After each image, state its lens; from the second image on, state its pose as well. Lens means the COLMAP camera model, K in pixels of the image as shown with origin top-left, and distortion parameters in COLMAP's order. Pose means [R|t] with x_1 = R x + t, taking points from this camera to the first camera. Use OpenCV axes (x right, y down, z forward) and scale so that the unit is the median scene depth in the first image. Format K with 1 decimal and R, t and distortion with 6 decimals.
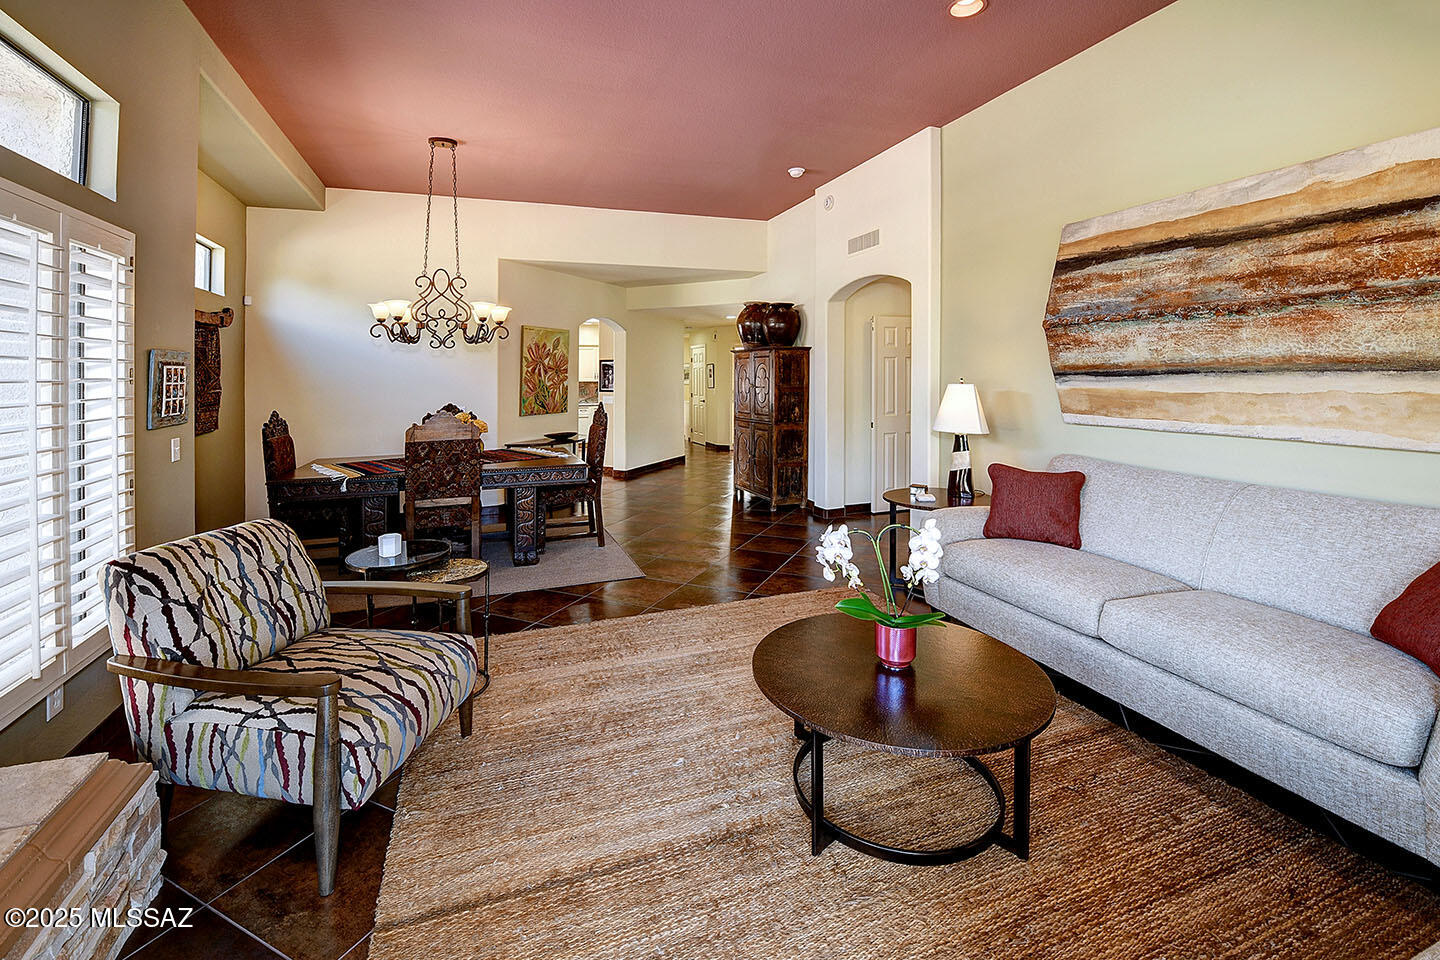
lens RADIAL K [[615.8, 0, 720.0], [0, 615.8, 480.0], [0, 0, 1]] dist [-0.003434, -0.000417]
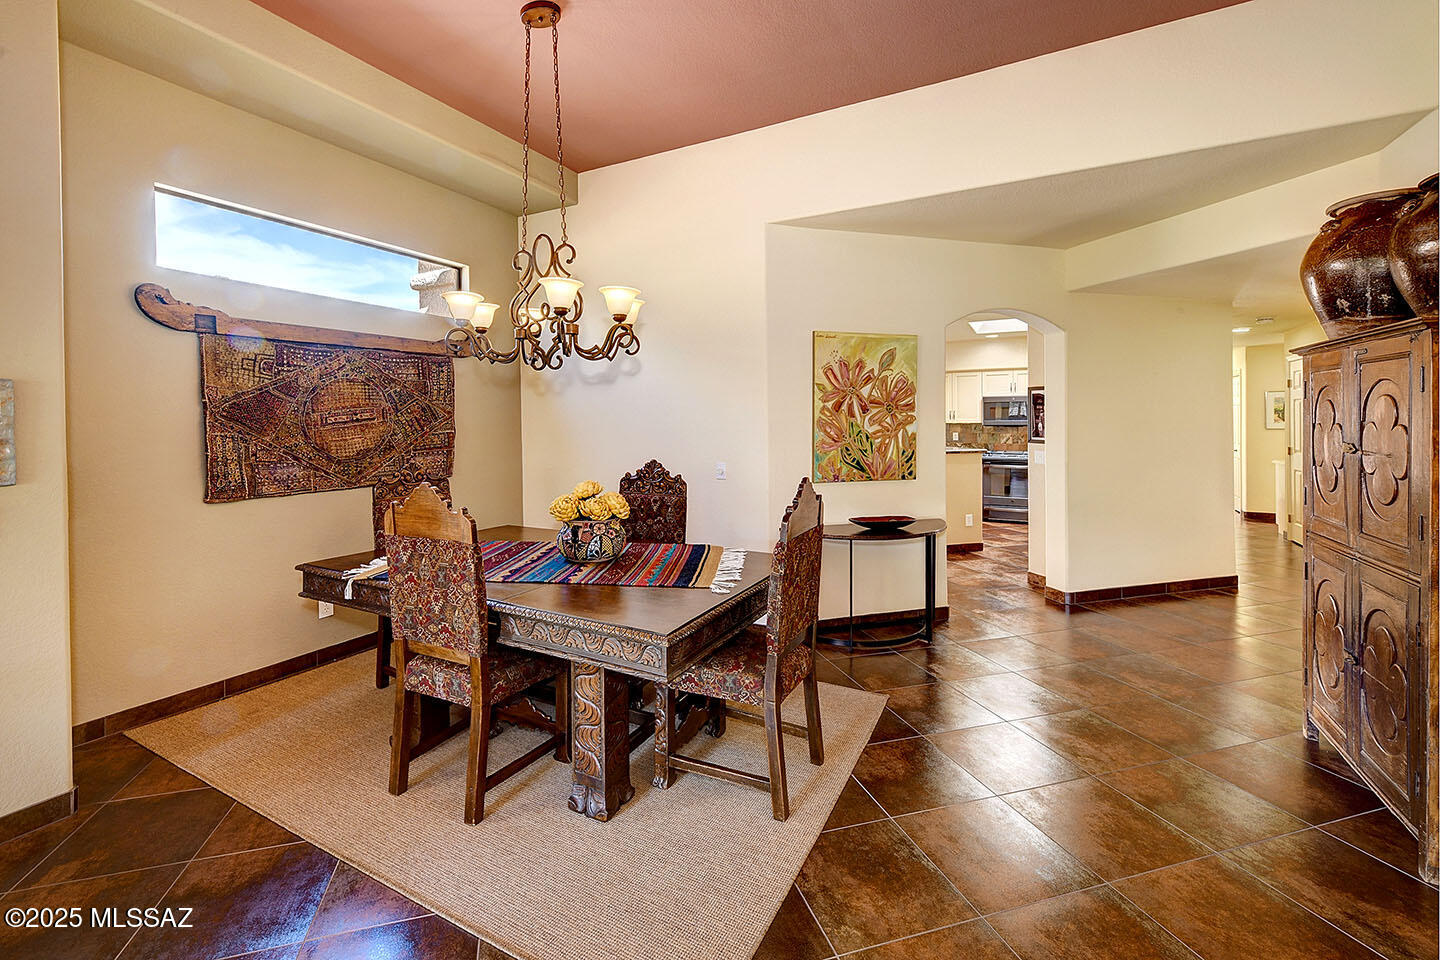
lens RADIAL K [[672.6, 0, 716.4], [0, 672.6, 434.4], [0, 0, 1]] dist [0.011068, -0.000088]
pose [[0.673844, 0.025160, -0.738445, 0.093879], [-0.124878, 0.988921, -0.080260, -0.090514], [0.728244, 0.146298, 0.669520, 0.517201]]
